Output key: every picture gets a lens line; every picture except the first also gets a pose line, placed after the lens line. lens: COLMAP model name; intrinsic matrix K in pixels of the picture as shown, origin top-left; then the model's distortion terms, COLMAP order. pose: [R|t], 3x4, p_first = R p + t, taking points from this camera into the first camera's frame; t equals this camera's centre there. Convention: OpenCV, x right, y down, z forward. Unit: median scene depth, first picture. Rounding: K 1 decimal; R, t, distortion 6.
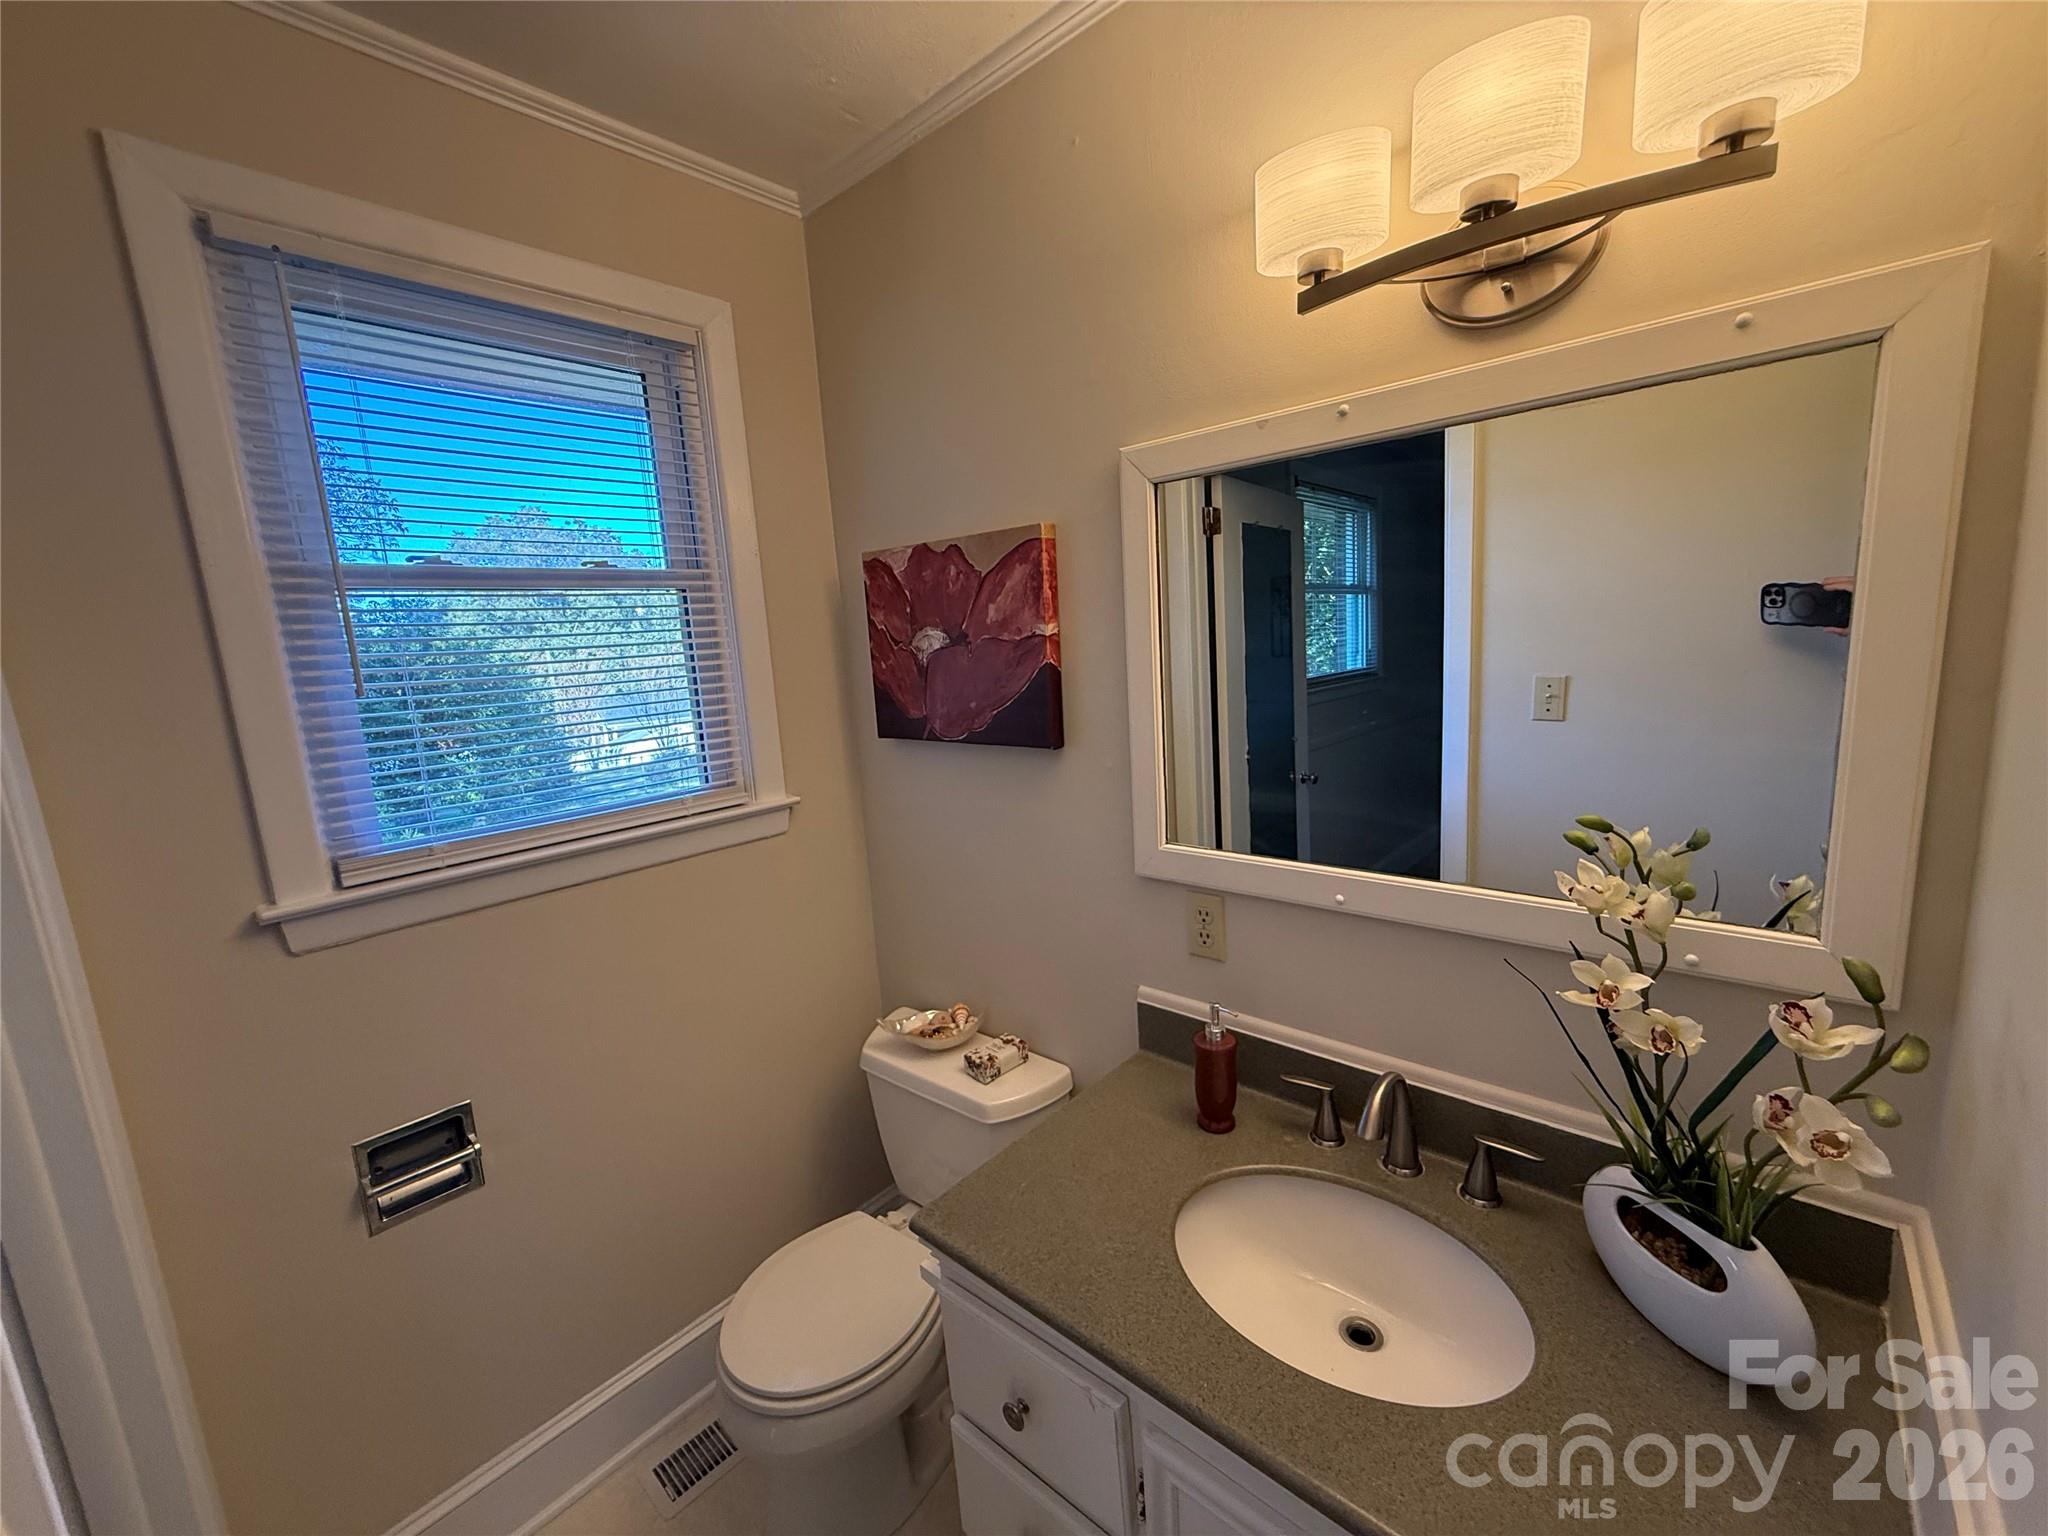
lens RADIAL K [[815.7, 0, 1024.0], [0, 815.7, 768.0], [0, 0, 1]] dist [0.000604, 0.000072]
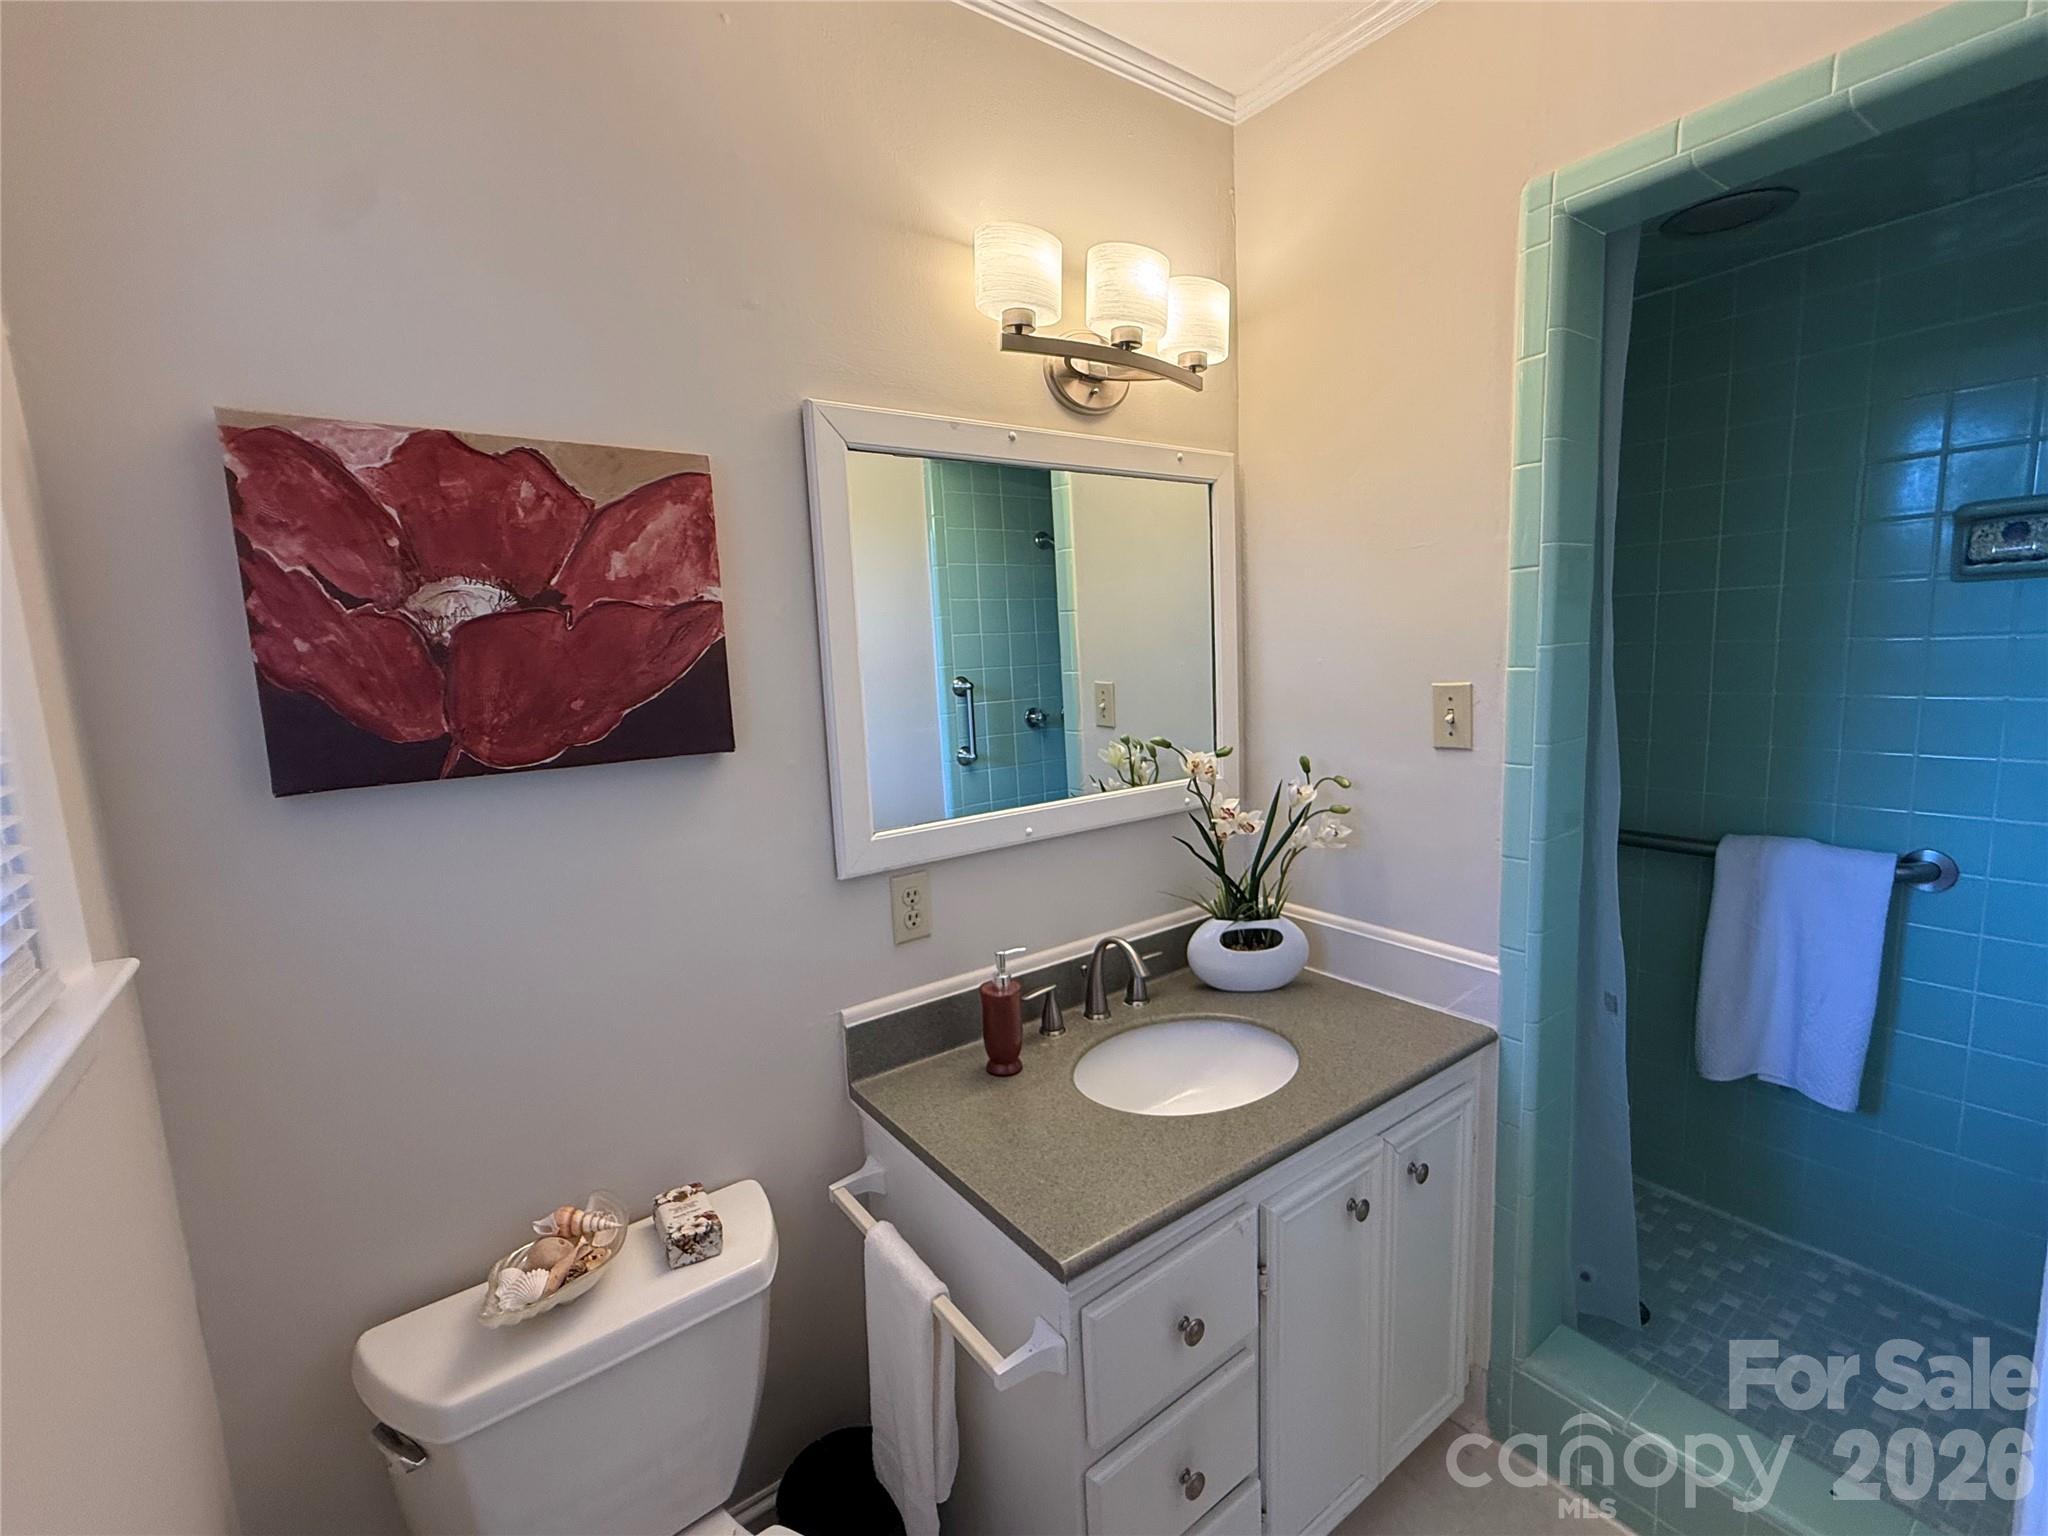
lens RADIAL K [[904.3, 0, 1024.0], [0, 904.3, 768.0], [0, 0, 1]] dist [0.001353, 0.000261]
pose [[0.211562, -0.081212, 0.973985, -0.727914], [0.187770, 0.981355, 0.041041, 0.008903], [-0.959158, 0.174202, 0.222866, 0.545290]]
